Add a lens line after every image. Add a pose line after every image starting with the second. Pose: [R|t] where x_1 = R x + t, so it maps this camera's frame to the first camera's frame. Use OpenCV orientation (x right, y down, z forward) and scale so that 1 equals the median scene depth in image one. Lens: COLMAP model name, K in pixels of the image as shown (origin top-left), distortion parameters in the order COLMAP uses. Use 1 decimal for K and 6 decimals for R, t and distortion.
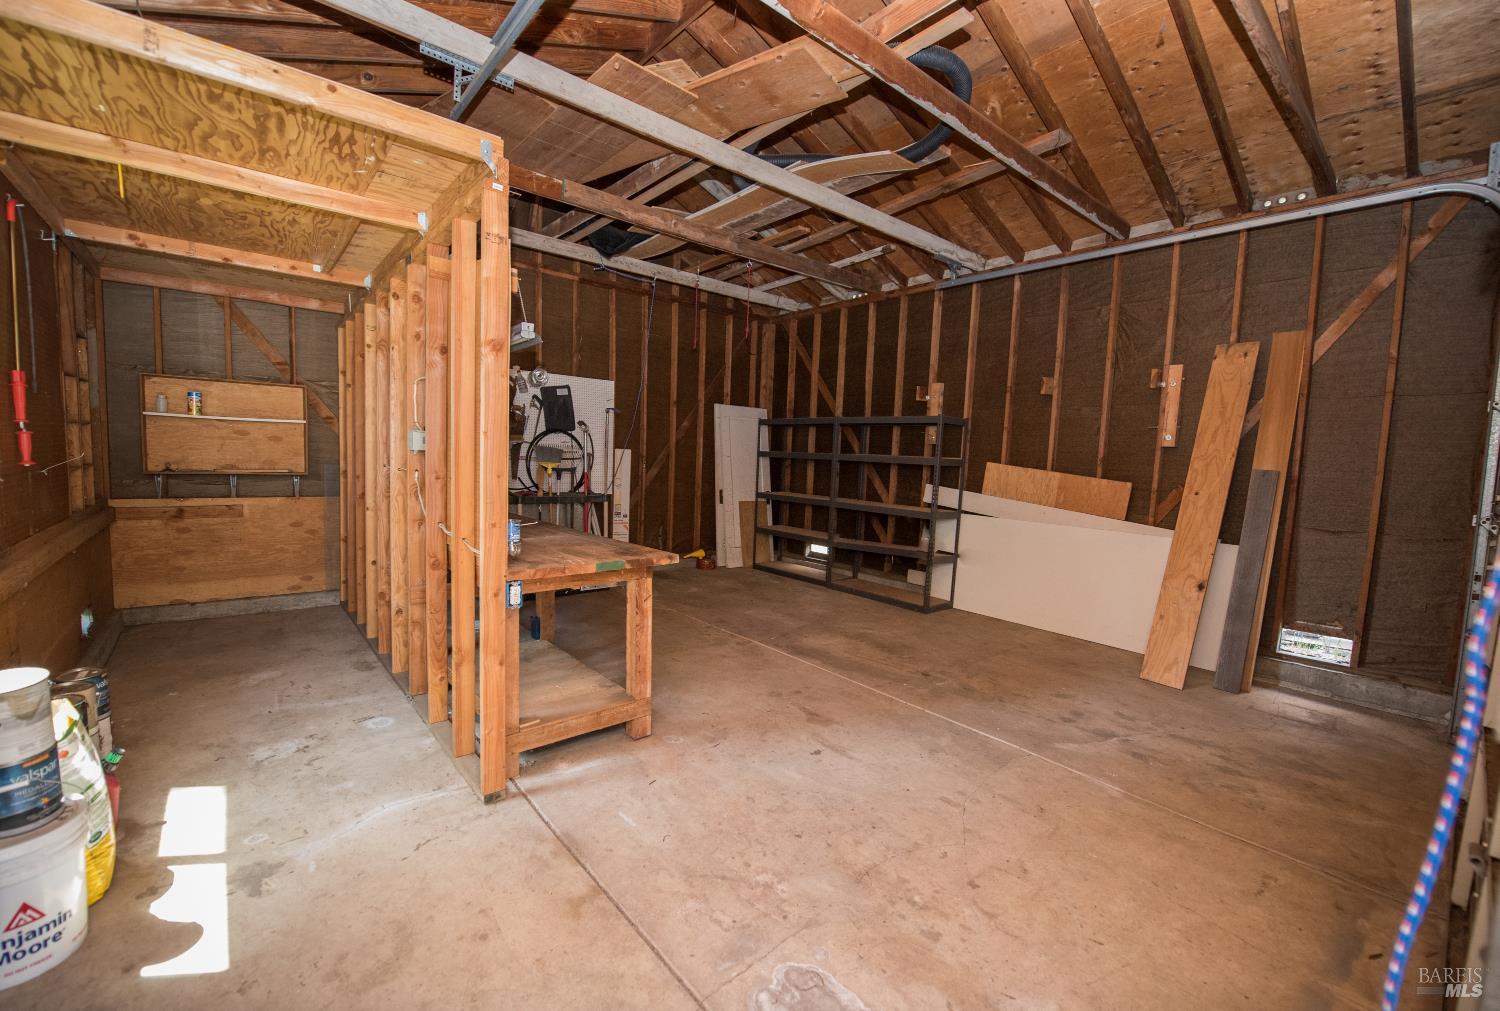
lens RADIAL K [[606.1, 0, 748.5], [0, 606.1, 508.5], [0, 0, 1]] dist [-0.016427, -0.000055]
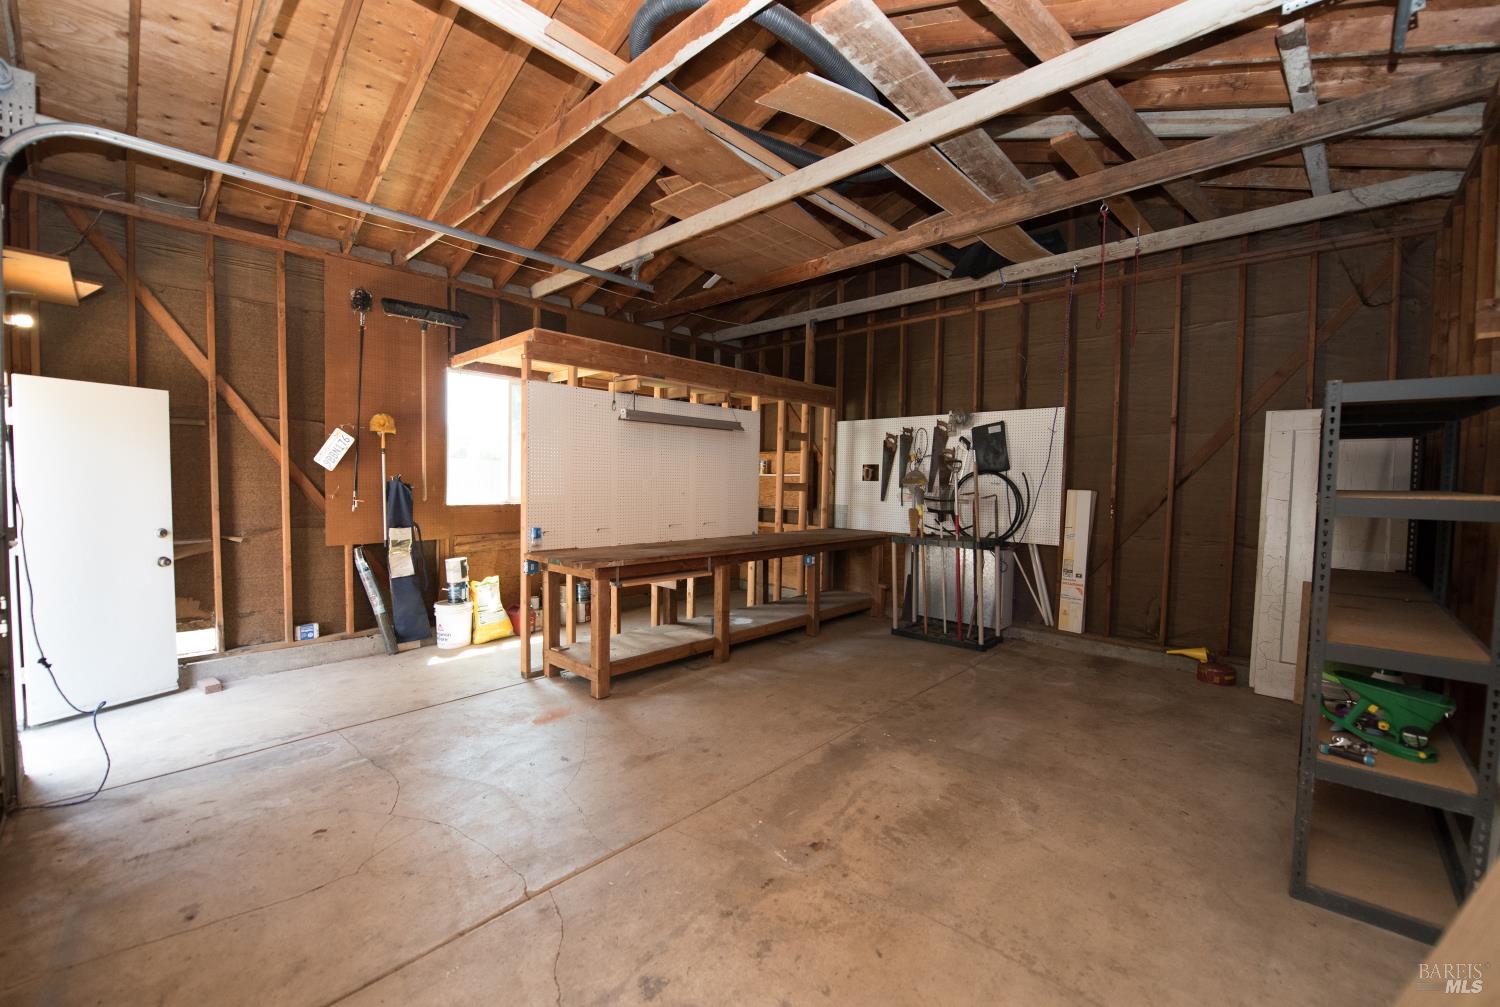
lens RADIAL K [[606.1, 0, 748.5], [0, 606.1, 506.5], [0, 0, 1]] dist [-0.016427, -0.000055]
pose [[0.118510, 0.006837, -0.992929, 0.735400], [-0.092045, 0.995746, -0.004129, -0.047862], [0.988677, 0.091883, 0.118636, 0.686706]]
